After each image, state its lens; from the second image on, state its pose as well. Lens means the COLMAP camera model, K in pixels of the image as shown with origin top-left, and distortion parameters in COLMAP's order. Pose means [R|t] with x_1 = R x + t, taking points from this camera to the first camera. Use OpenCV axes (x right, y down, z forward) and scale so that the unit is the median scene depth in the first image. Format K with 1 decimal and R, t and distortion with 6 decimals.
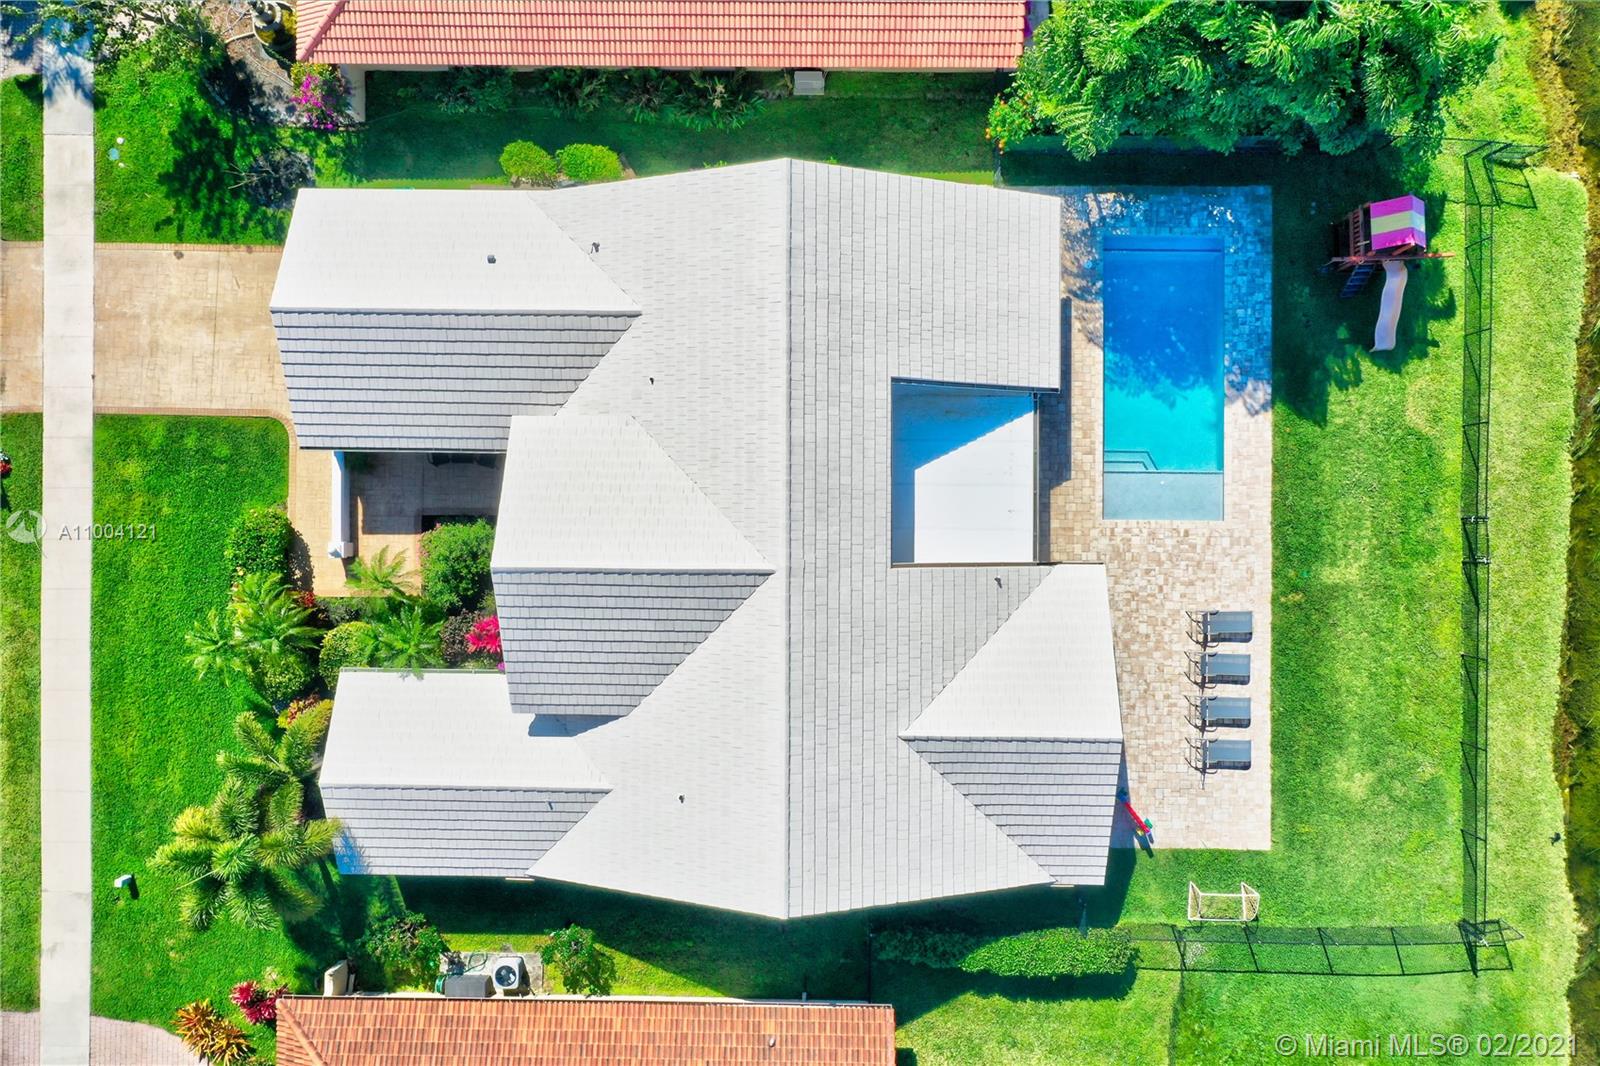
lens RADIAL K [[1298.8, 0, 800.0], [0, 1298.8, 533.0], [0, 0, 1]] dist [0.011736, 0.005379]
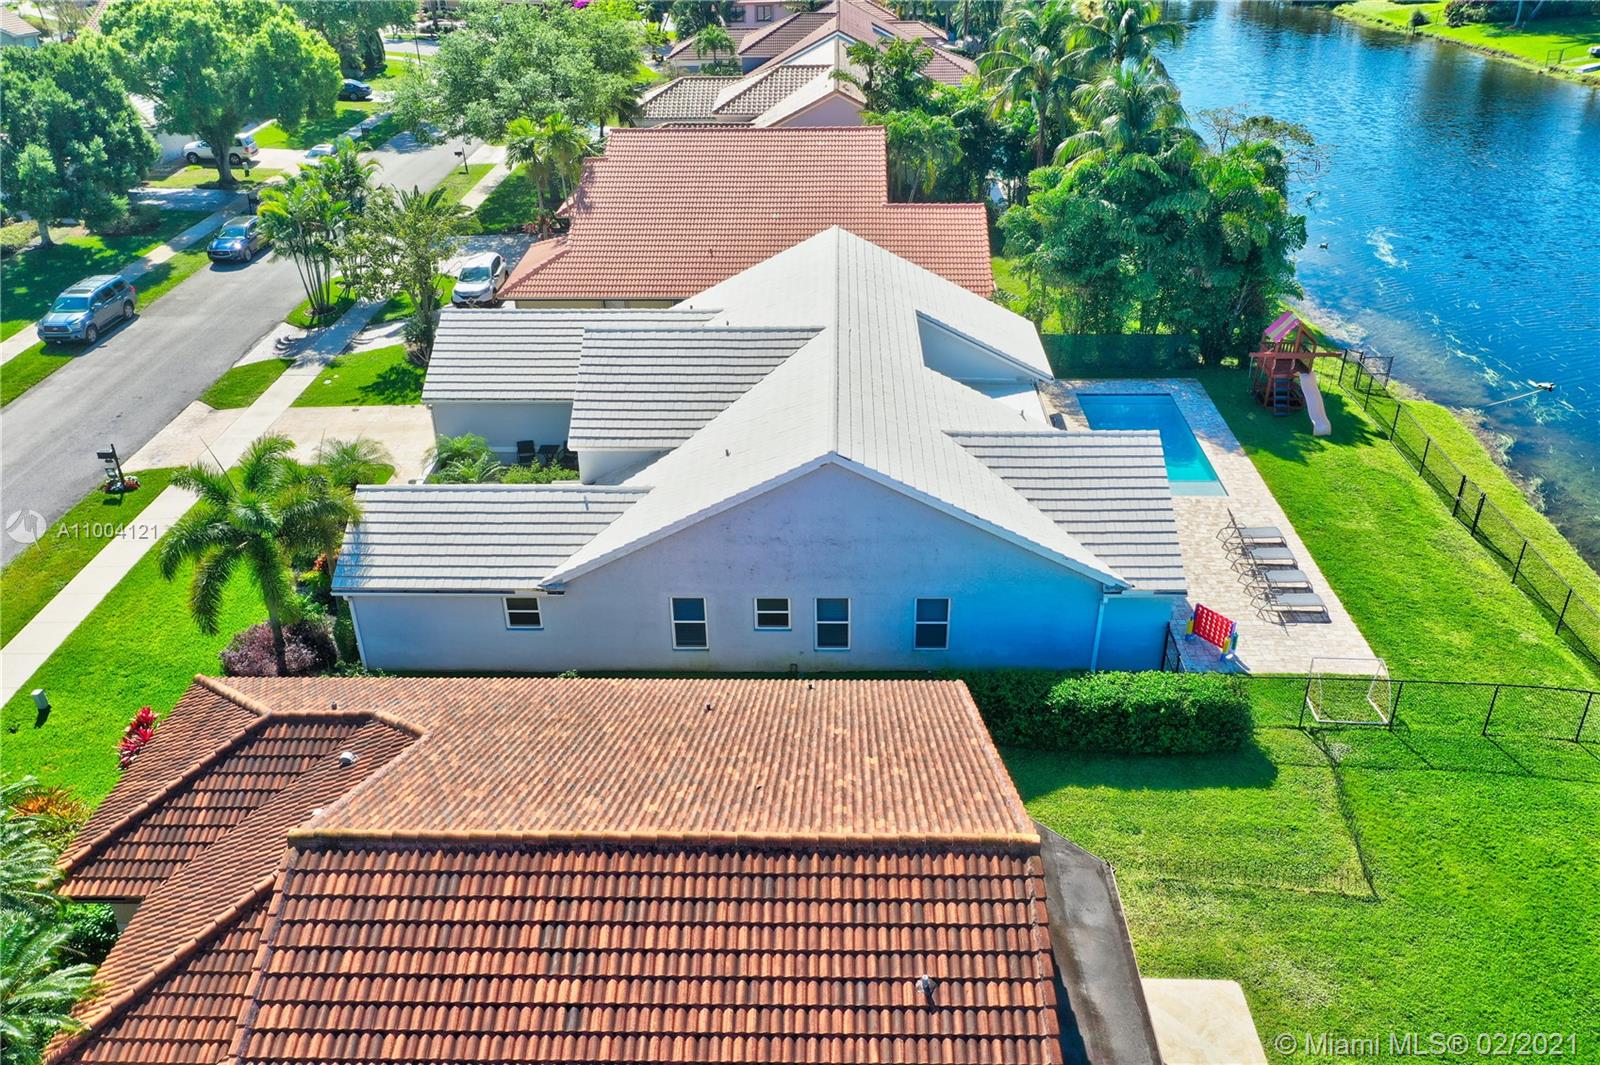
lens RADIAL K [[1317.6, 0, 837.0], [0, 1317.6, 532.4], [0, 0, 1]] dist [-0.000200, -0.000092]
pose [[0.999937, 0.010785, 0.002954, -0.008236], [-0.002302, 0.457004, -0.889462, 0.977258], [-0.010943, 0.889399, 0.457000, 0.516123]]
